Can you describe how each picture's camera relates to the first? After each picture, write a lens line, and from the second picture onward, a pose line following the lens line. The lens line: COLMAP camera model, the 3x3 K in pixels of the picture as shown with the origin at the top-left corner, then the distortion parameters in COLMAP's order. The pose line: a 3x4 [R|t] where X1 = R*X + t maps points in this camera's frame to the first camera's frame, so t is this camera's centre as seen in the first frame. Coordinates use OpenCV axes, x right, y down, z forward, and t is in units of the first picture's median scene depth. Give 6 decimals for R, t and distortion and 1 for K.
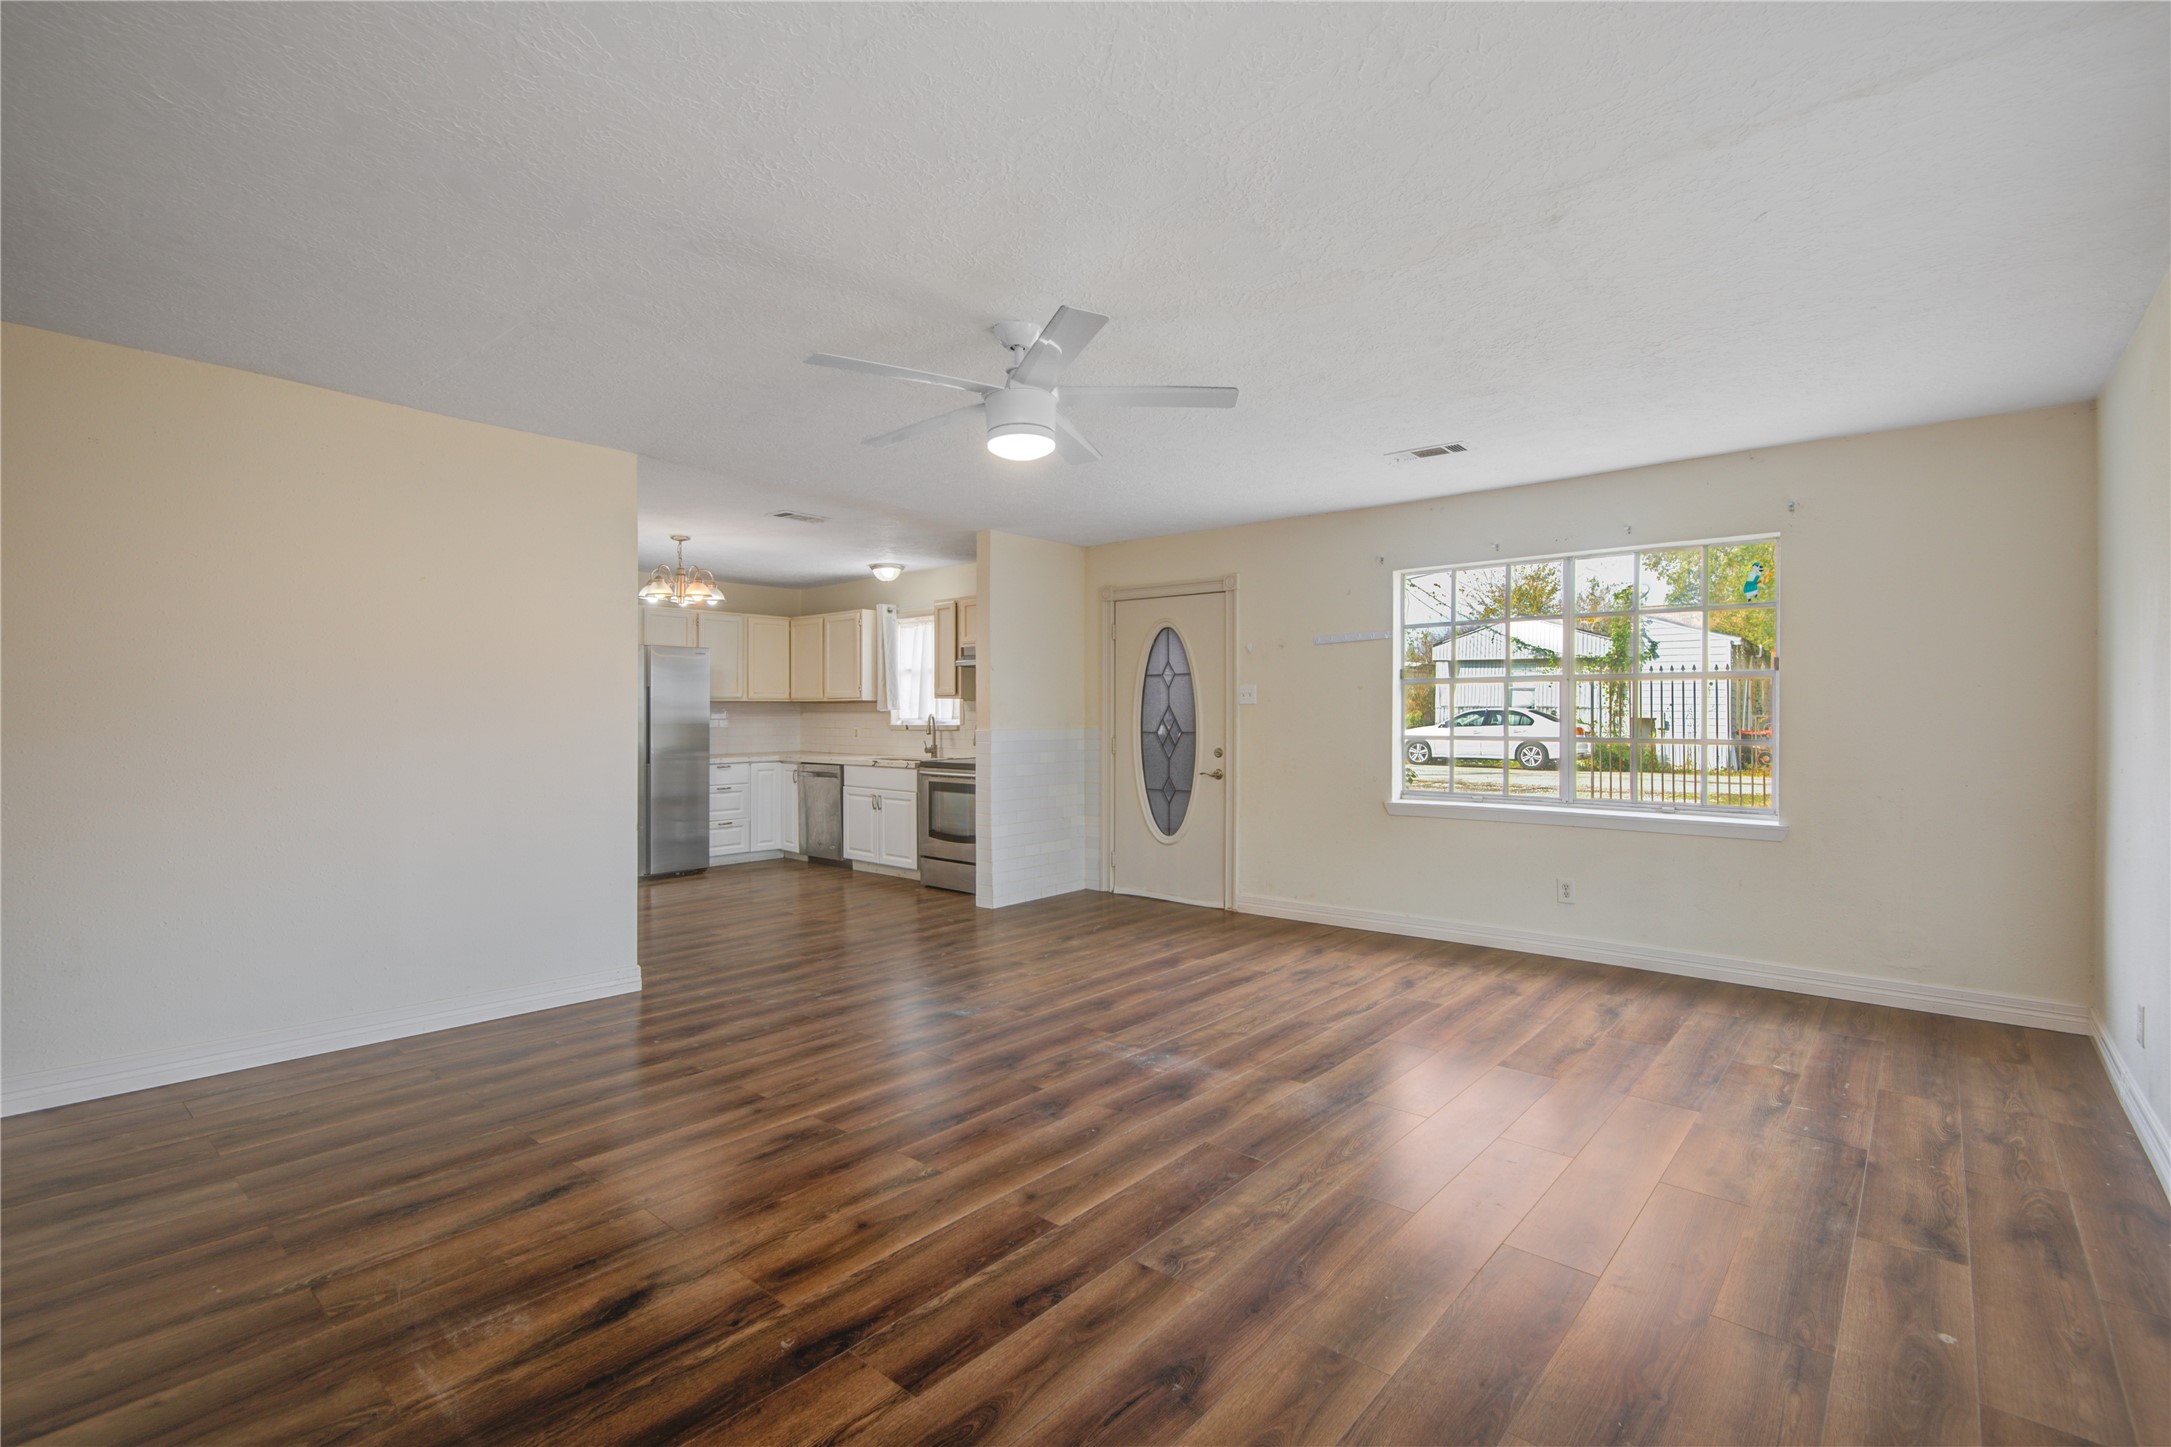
lens RADIAL K [[987.4, 0, 1088.2], [0, 987.4, 719.1], [0, 0, 1]] dist [-0.002636, 0.000483]
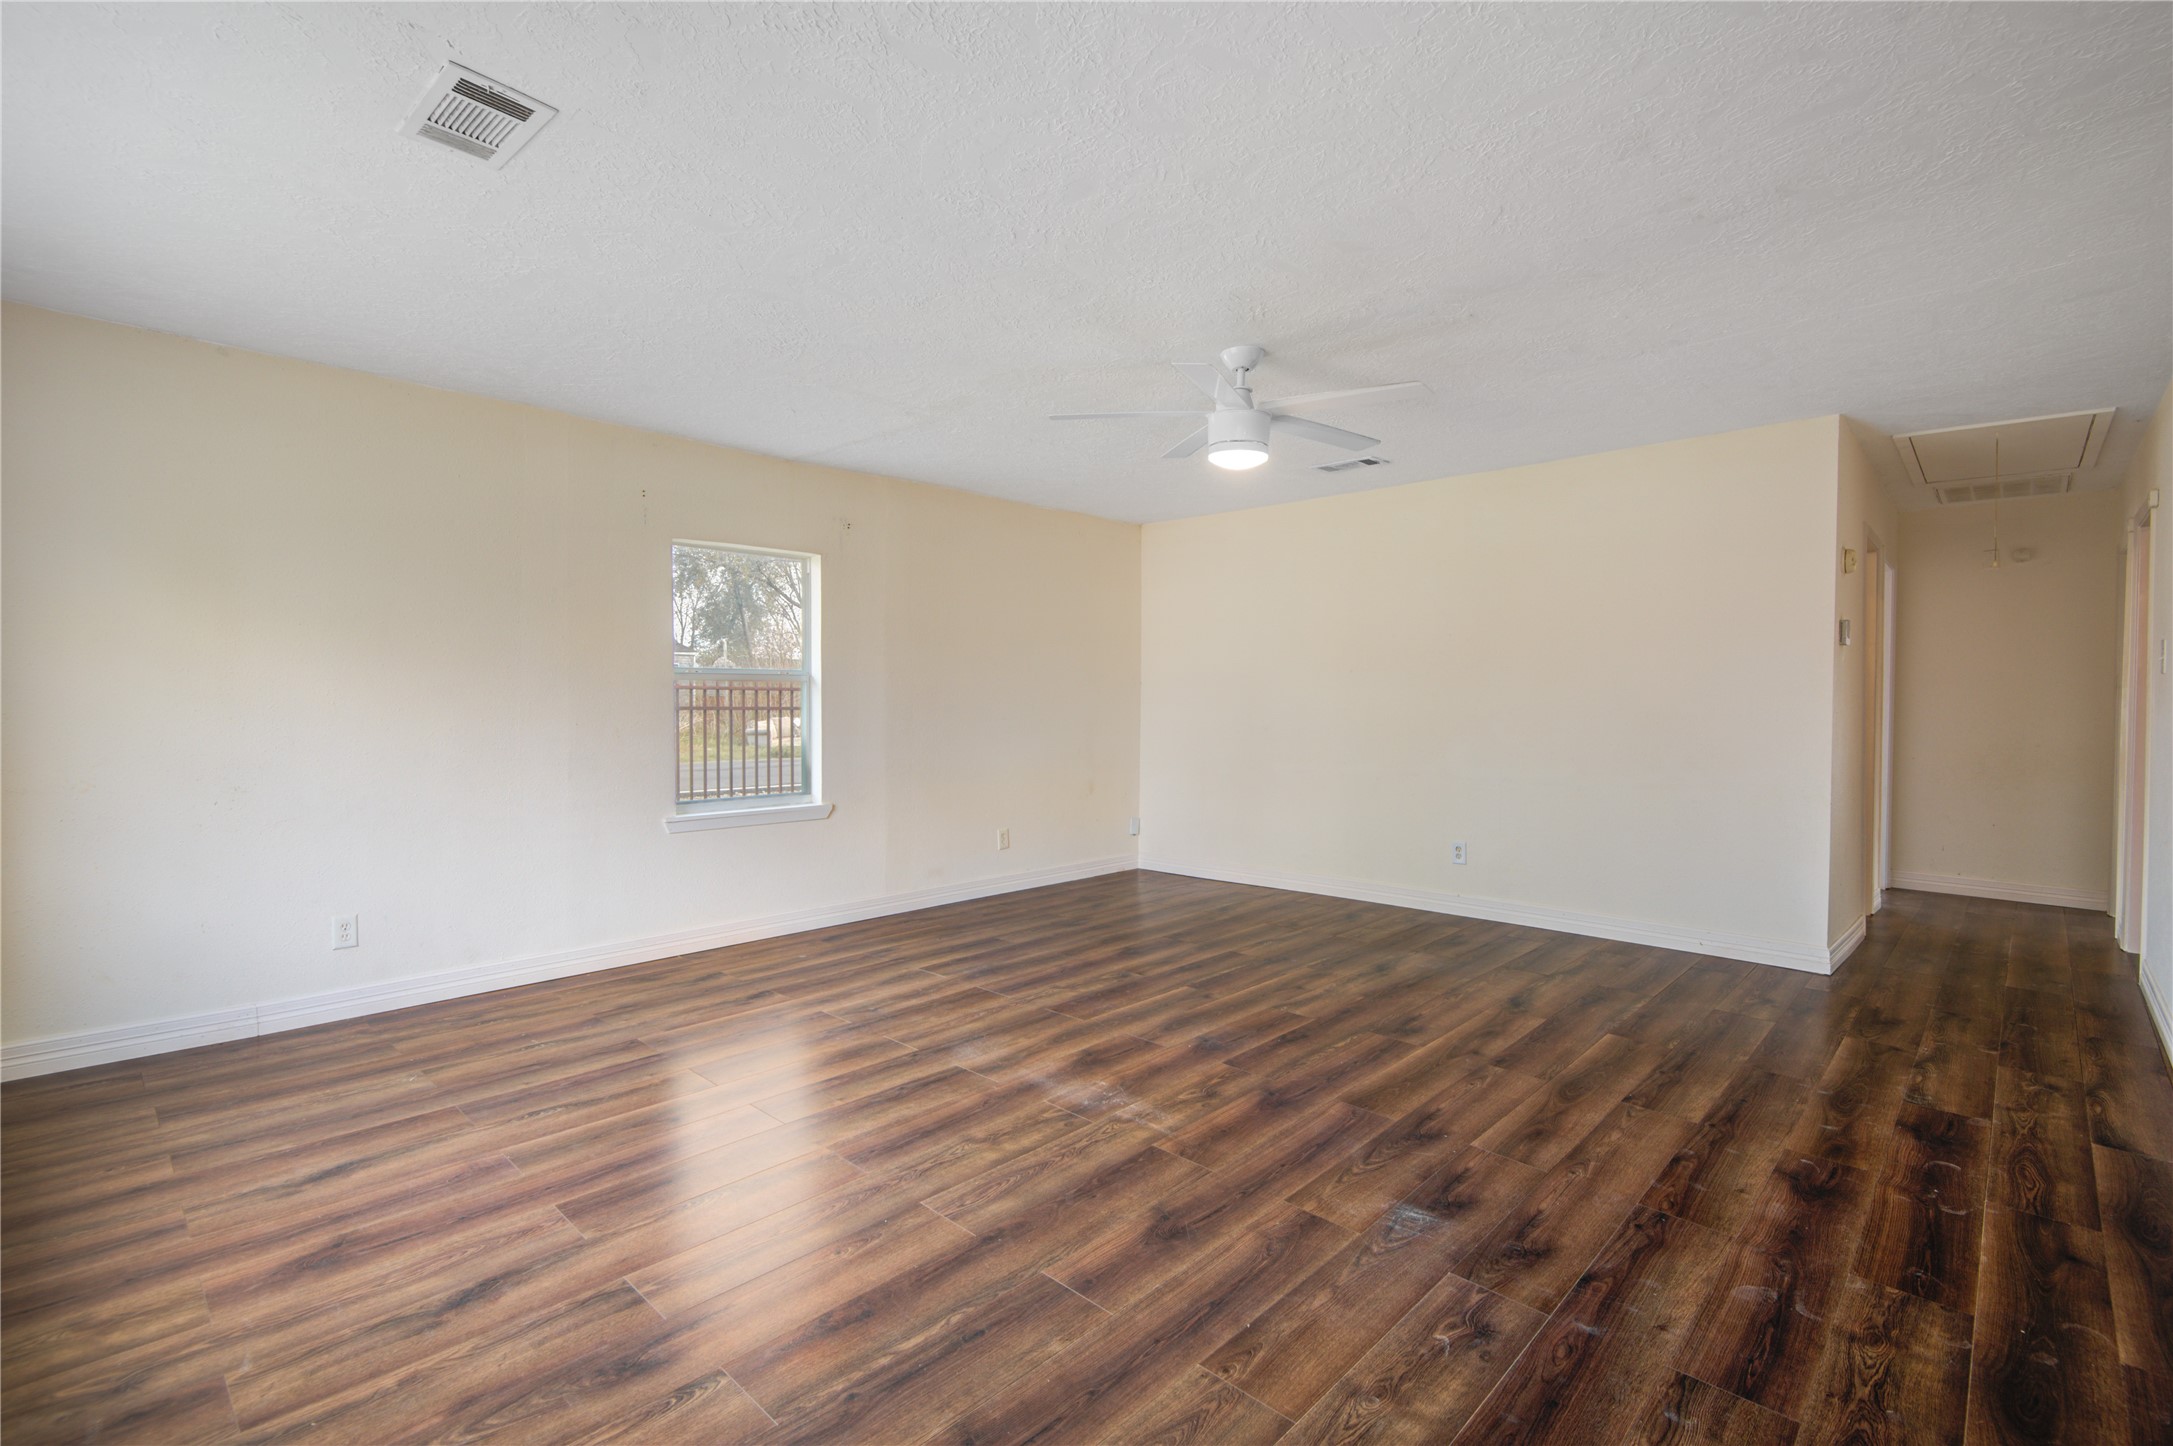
lens RADIAL K [[988.3, 0, 1089.2], [0, 988.3, 718.6], [0, 0, 1]] dist [-0.002636, 0.000483]
pose [[-0.998782, -0.005484, 0.049025, 0.039363], [-0.004377, 0.999733, 0.022667, 0.000918], [-0.049136, 0.022425, -0.998540, 1.836817]]
